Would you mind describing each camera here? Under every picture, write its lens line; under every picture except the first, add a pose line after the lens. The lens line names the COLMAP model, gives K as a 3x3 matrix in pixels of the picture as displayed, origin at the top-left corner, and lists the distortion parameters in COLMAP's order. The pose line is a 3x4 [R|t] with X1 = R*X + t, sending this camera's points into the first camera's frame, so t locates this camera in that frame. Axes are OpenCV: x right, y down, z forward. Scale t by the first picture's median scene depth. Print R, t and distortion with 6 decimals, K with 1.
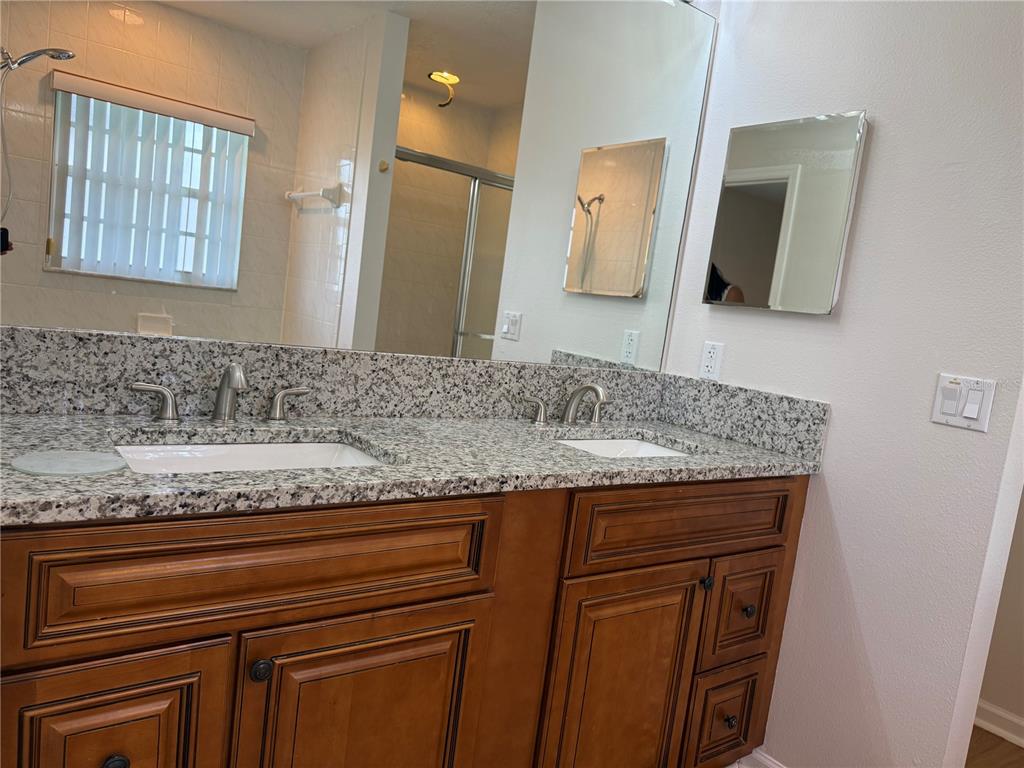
lens RADIAL K [[715.1, 0, 512.0], [0, 715.1, 384.0], [0, 0, 1]] dist [0.198313, -0.268716]
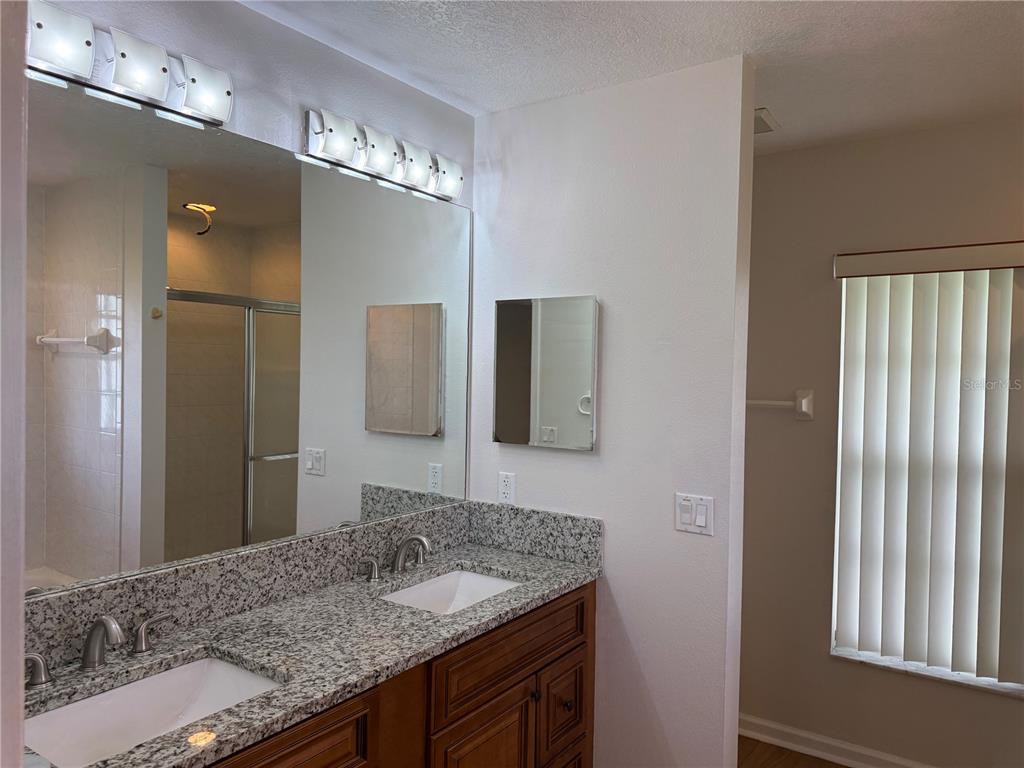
lens RADIAL K [[731.8, 0, 512.0], [0, 731.8, 384.0], [0, 0, 1]] dist [0.012692, -0.000908]
pose [[0.941422, -0.118121, 0.315867, -0.093326], [0.137298, 0.989758, -0.039081, -0.190614], [-0.308016, 0.080160, 0.947998, -0.186475]]
